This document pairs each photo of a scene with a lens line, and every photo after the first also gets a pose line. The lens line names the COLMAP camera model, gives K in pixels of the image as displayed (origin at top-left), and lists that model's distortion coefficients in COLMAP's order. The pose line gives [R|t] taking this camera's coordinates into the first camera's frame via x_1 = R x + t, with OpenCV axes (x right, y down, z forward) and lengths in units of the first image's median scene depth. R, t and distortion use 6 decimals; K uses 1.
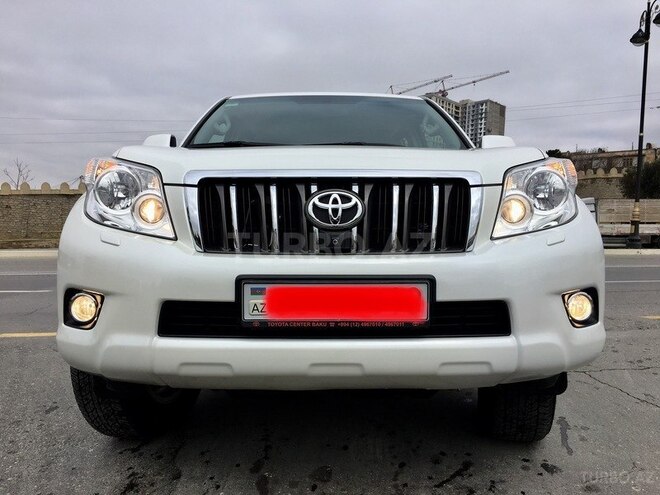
lens RADIAL K [[574.0, 0, 333.1], [0, 574.0, 247.1], [0, 0, 1]] dist [0.079078, -0.084835]
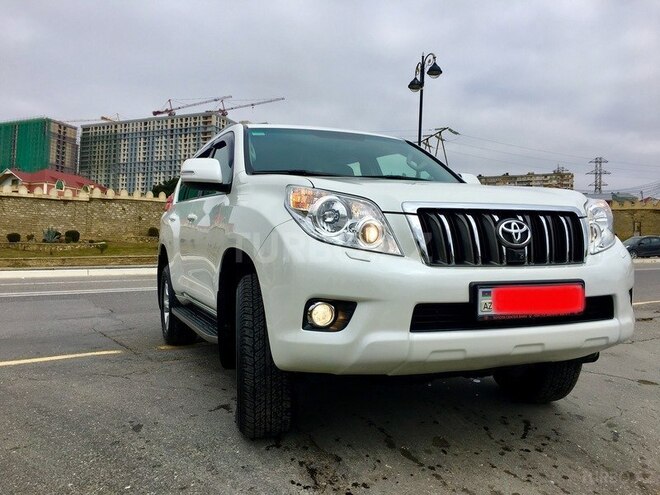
lens RADIAL K [[574.0, 0, 342.9], [0, 574.0, 248.5], [0, 0, 1]] dist [0.079078, -0.084835]
pose [[0.922346, -0.002375, 0.386358, -0.909646], [0.013546, 0.999565, -0.026194, 0.001576], [-0.386128, 0.029394, 0.921977, -0.115855]]
